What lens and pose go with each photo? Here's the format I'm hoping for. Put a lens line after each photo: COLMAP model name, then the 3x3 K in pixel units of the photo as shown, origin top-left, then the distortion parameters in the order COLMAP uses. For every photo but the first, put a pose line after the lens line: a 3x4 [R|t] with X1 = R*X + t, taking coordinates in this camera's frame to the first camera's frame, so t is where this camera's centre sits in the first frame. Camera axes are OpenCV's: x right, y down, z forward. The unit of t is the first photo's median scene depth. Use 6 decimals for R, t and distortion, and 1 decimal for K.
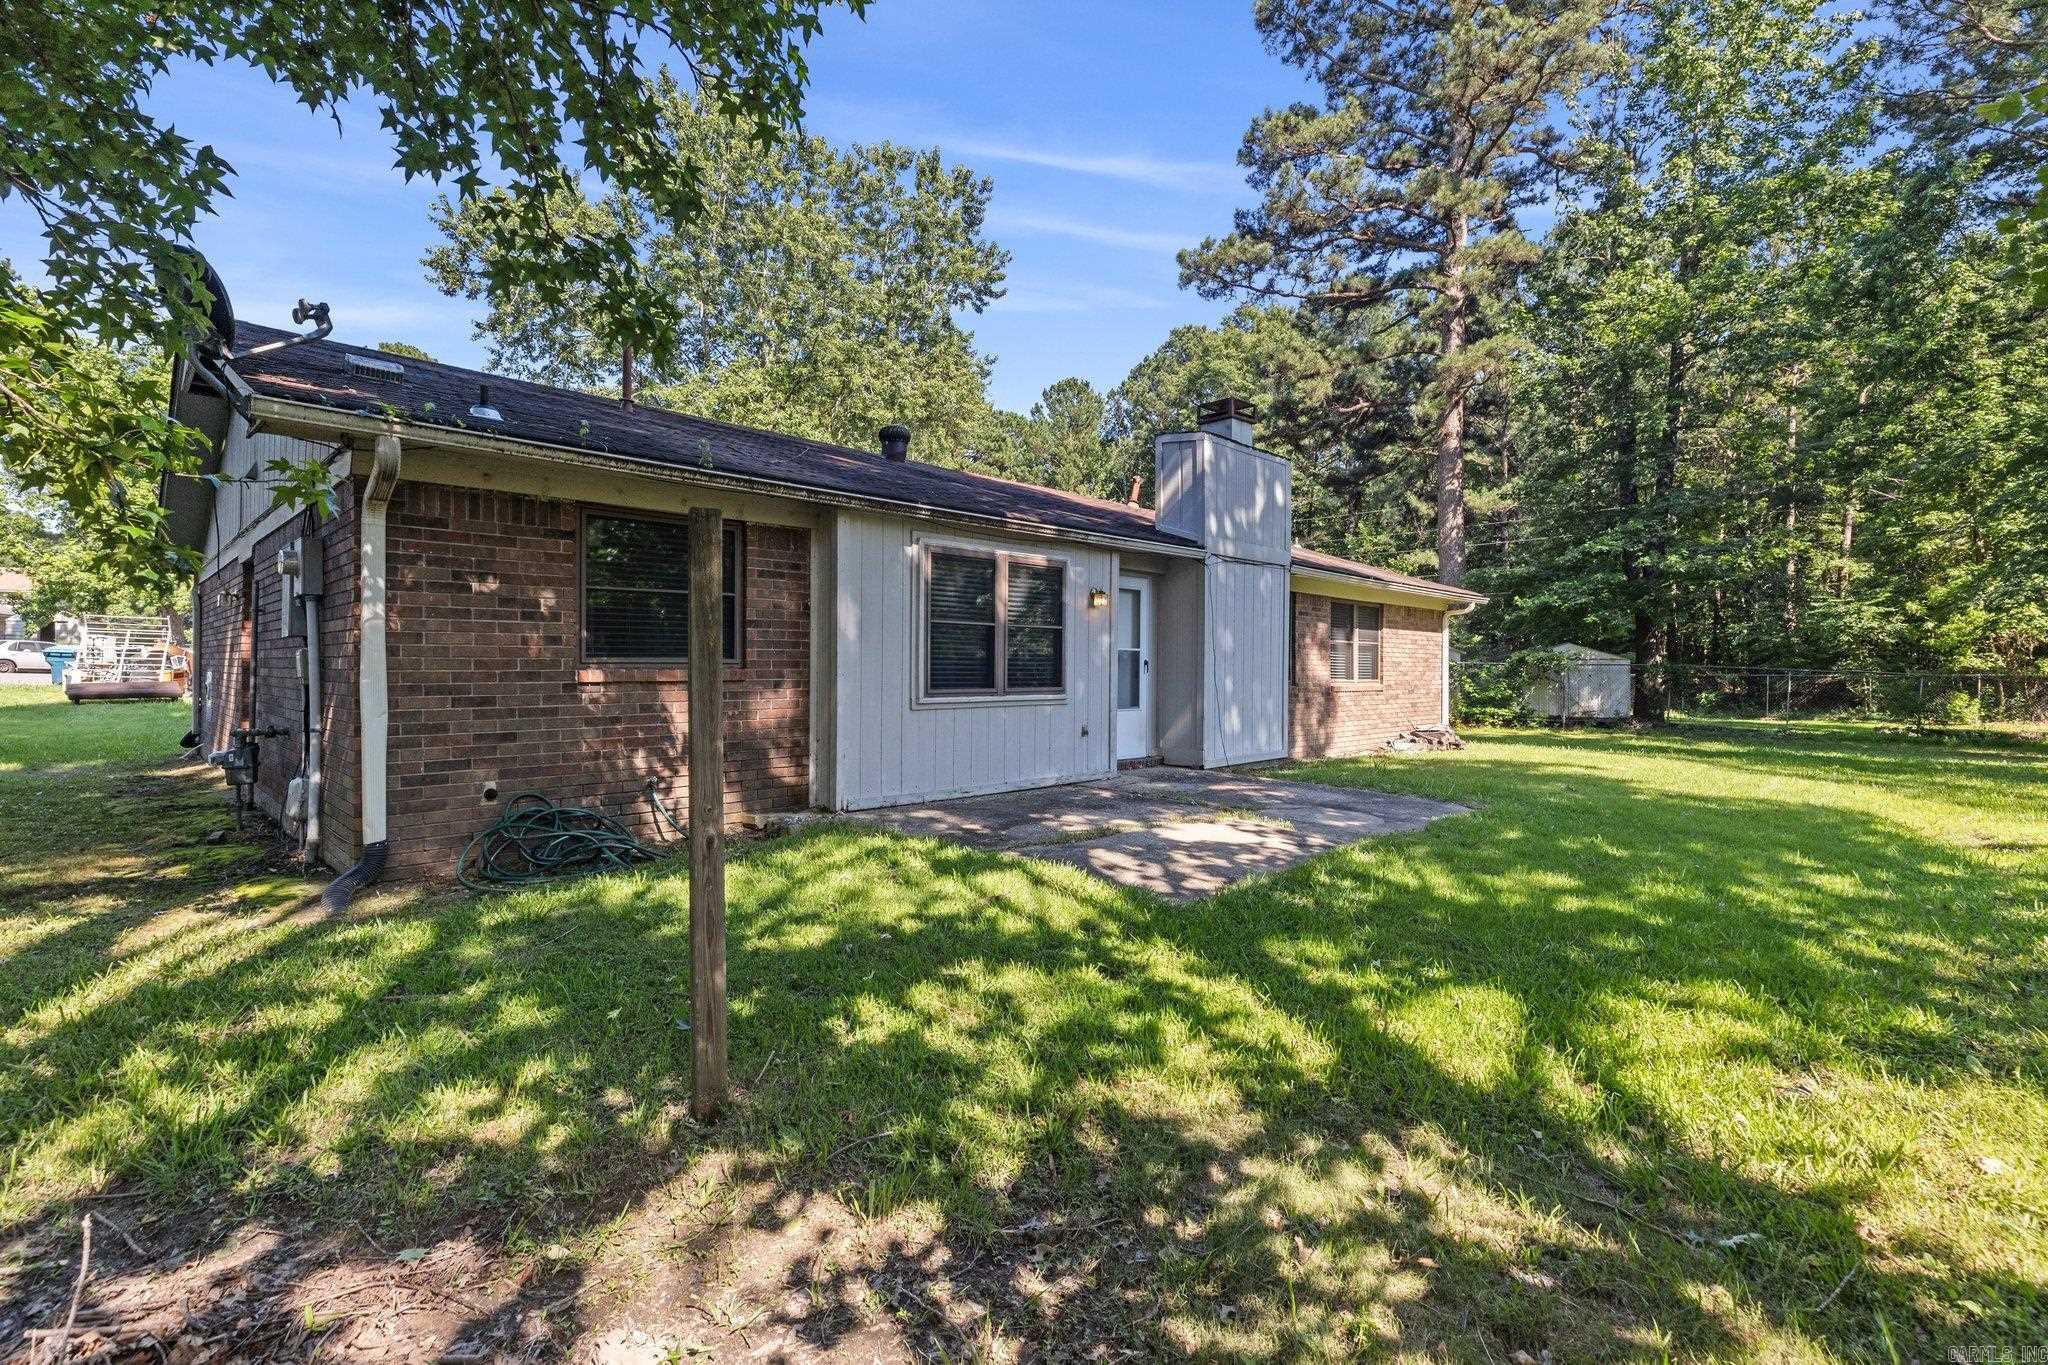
lens RADIAL K [[926.7, 0, 1017.3], [0, 926.7, 676.9], [0, 0, 1]] dist [0.006809, -0.001299]
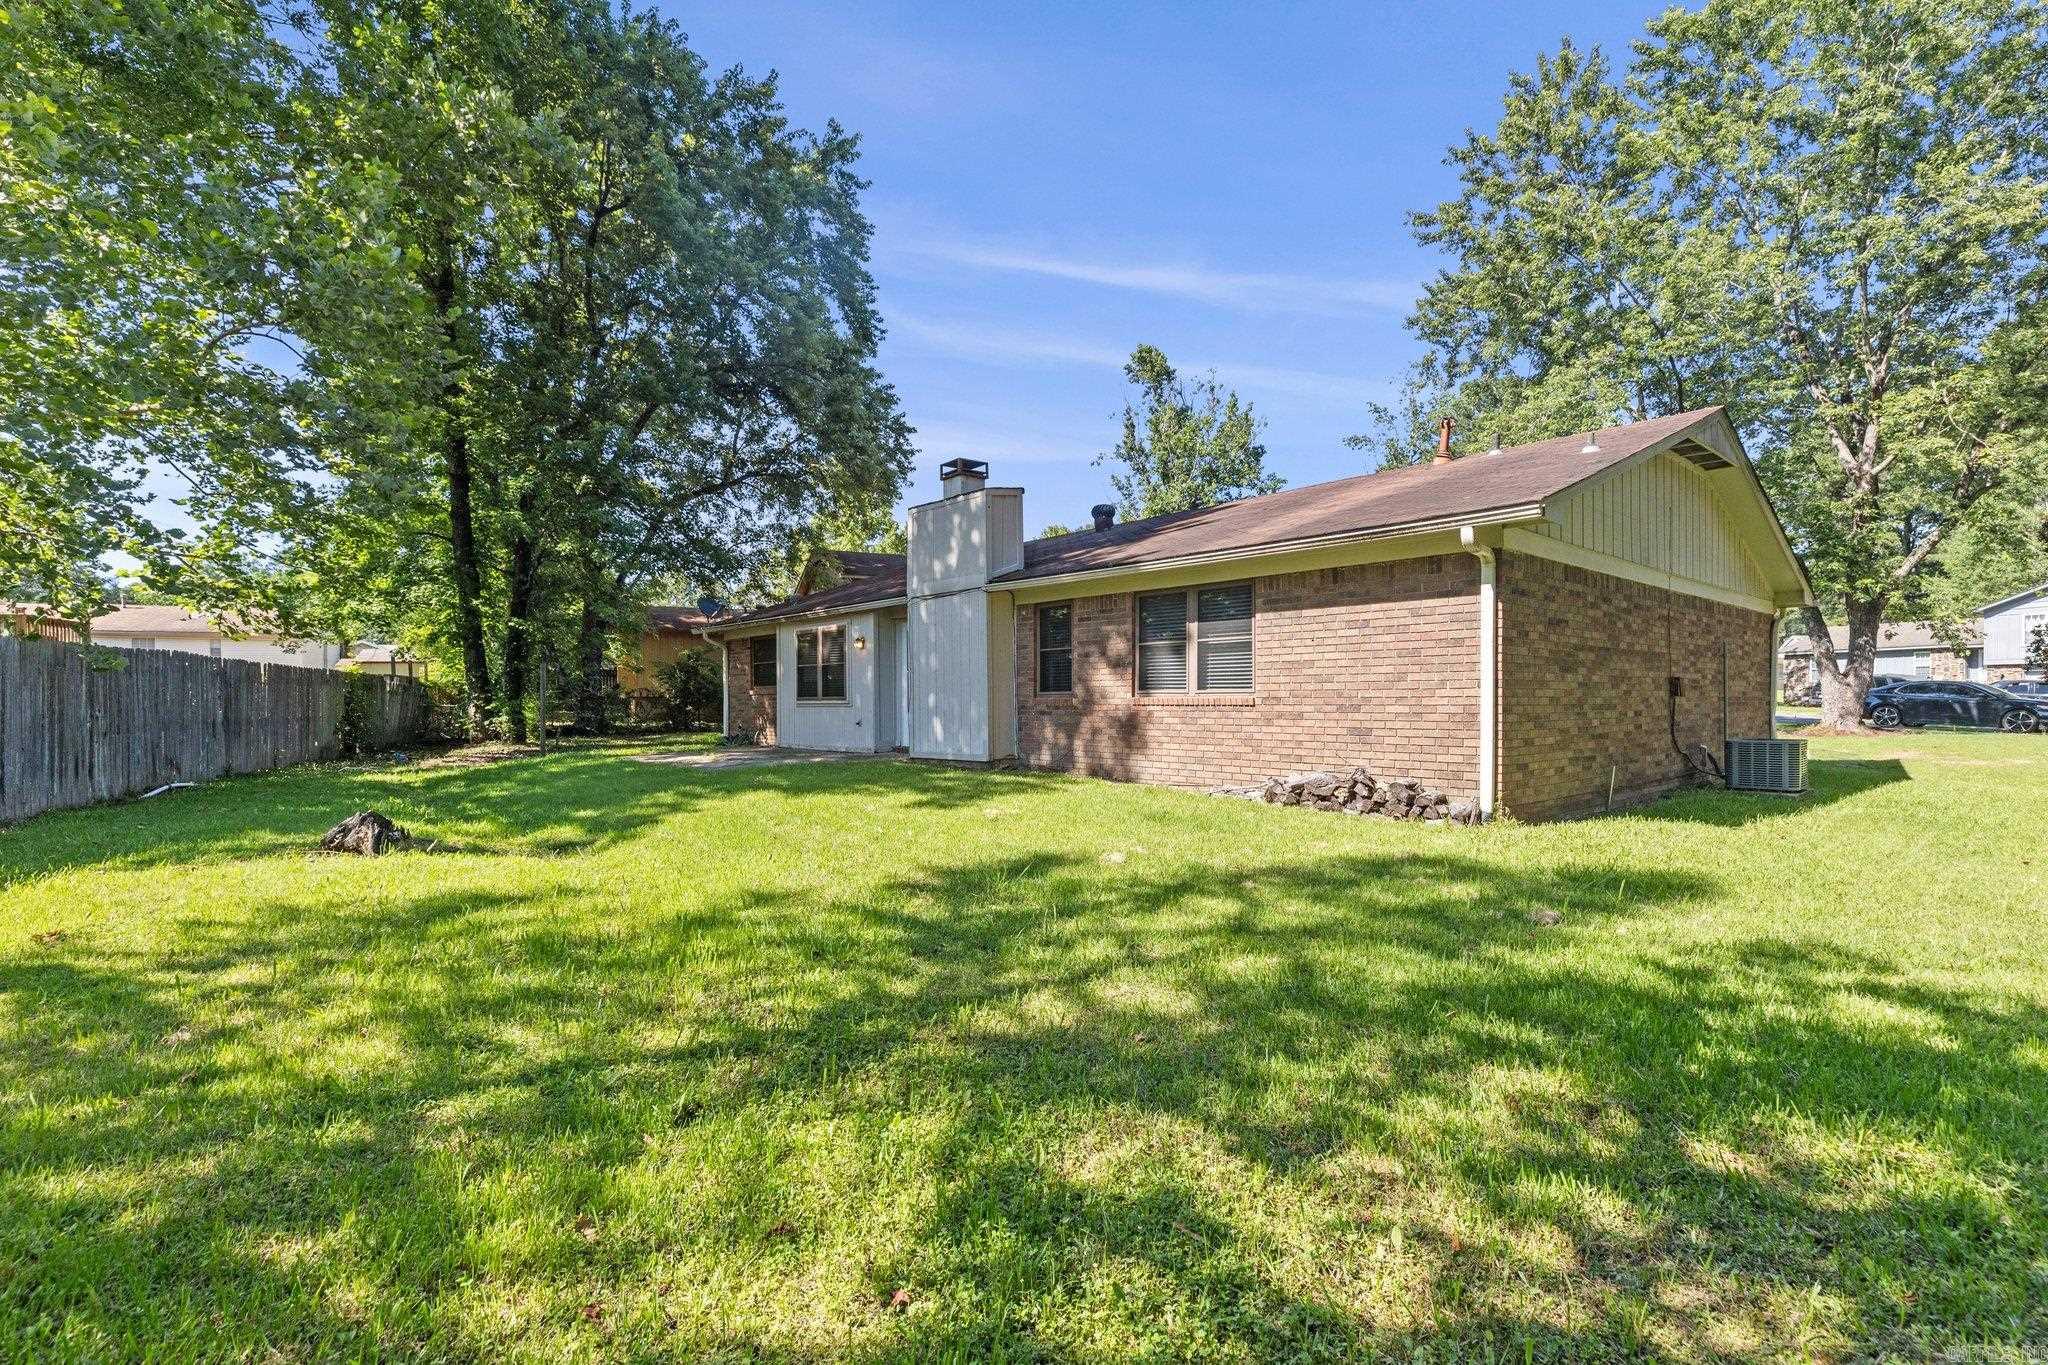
lens RADIAL K [[926.7, 0, 1023.1], [0, 926.7, 701.5], [0, 0, 1]] dist [0.006809, -0.001299]
pose [[-0.047638, -0.004168, -0.998856, 1.896549], [-0.002604, 0.999988, -0.004049, 0.025584], [0.998861, 0.002408, -0.047648, 1.509601]]
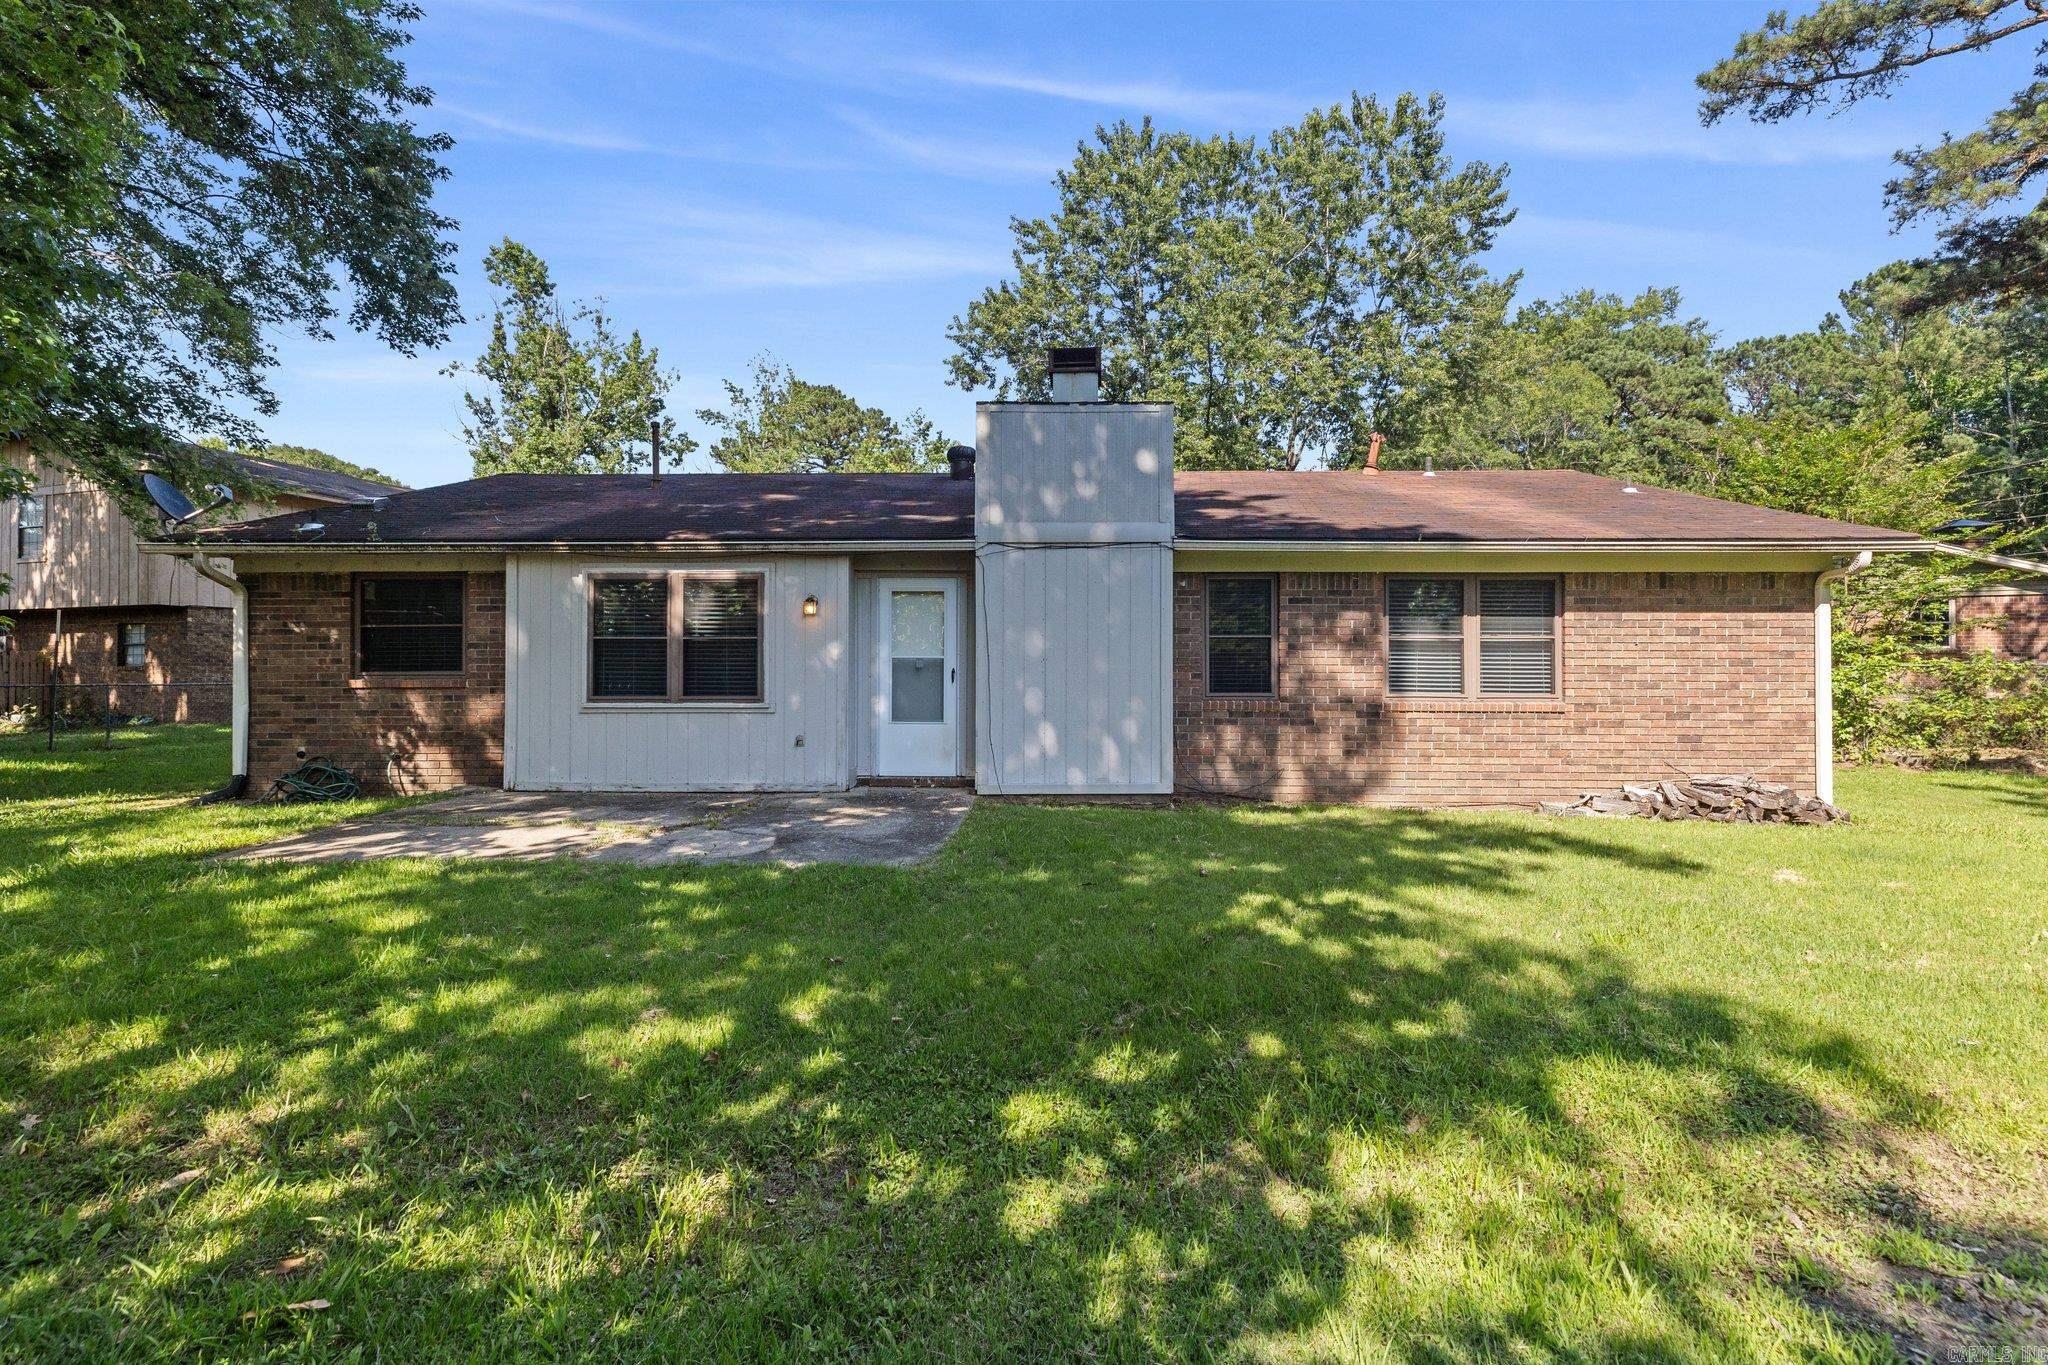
lens RADIAL K [[926.7, 0, 1022.9], [0, 926.7, 676.4], [0, 0, 1]] dist [0.006809, -0.001299]
pose [[0.687351, -0.008024, -0.726281, 1.051343], [-0.005604, 0.999851, -0.016350, 0.004341], [0.726304, 0.015309, 0.687204, 0.542337]]
